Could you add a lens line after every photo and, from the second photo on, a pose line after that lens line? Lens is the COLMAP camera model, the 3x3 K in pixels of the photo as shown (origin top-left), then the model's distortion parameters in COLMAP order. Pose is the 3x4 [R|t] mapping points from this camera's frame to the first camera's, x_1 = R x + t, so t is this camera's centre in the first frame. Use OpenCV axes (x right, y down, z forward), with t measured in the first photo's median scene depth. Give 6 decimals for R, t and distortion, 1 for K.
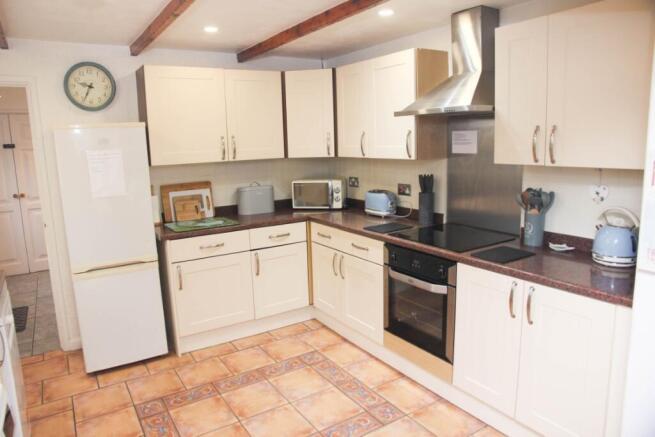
lens RADIAL K [[441.8, 0, 320.5], [0, 441.8, 209.5], [0, 0, 1]] dist [-0.129162, 0.082206]
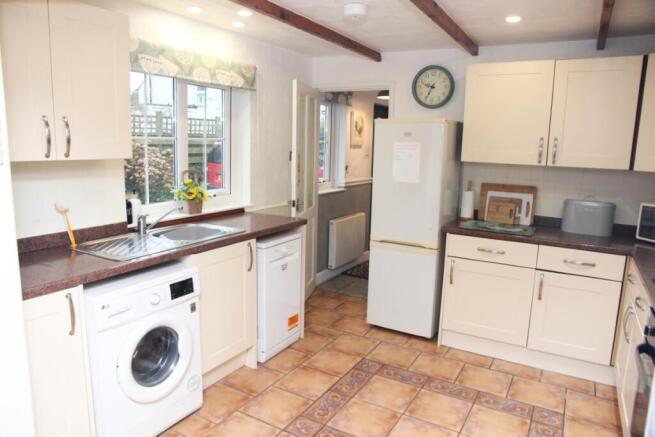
lens RADIAL K [[441.8, 0, 320.5], [0, 441.8, 209.5], [0, 0, 1]] dist [-0.129162, 0.082206]
pose [[0.451603, 0.173210, -0.875244, 0.388078], [-0.183361, 0.978053, 0.098946, -0.028387], [0.873174, 0.115802, 0.473452, 0.224829]]
